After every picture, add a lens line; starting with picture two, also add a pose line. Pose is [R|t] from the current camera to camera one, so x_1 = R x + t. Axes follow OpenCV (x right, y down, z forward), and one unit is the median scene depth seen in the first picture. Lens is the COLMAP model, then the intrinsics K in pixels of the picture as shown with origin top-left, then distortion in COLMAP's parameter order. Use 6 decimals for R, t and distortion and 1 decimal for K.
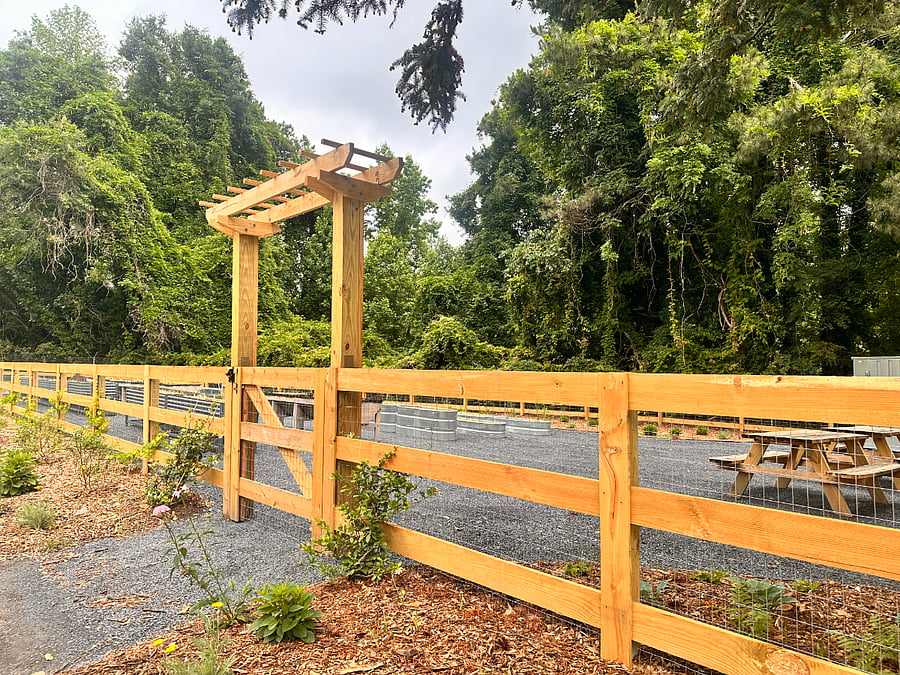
lens RADIAL K [[672.6, 0, 448.3], [0, 672.6, 338.6], [0, 0, 1]] dist [0.005233, -0.011022]
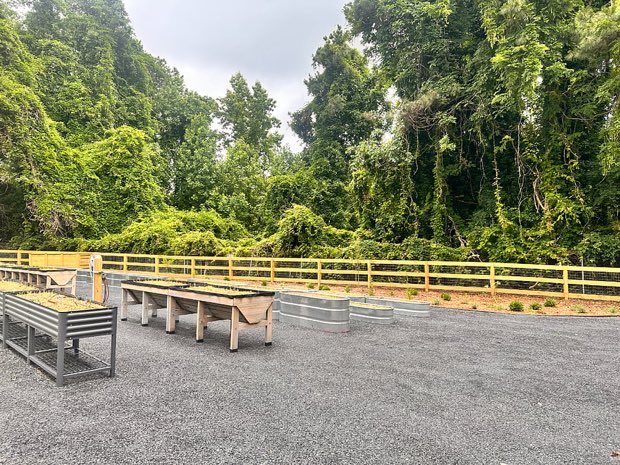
lens RADIAL K [[463.4, 0, 311.9], [0, 463.4, 233.1], [0, 0, 1]] dist [0.005233, -0.011022]
pose [[0.997382, -0.013377, 0.071068, -0.031259], [0.012169, 0.999775, 0.017400, 0.002964], [-0.071285, -0.016489, 0.997320, 0.144706]]
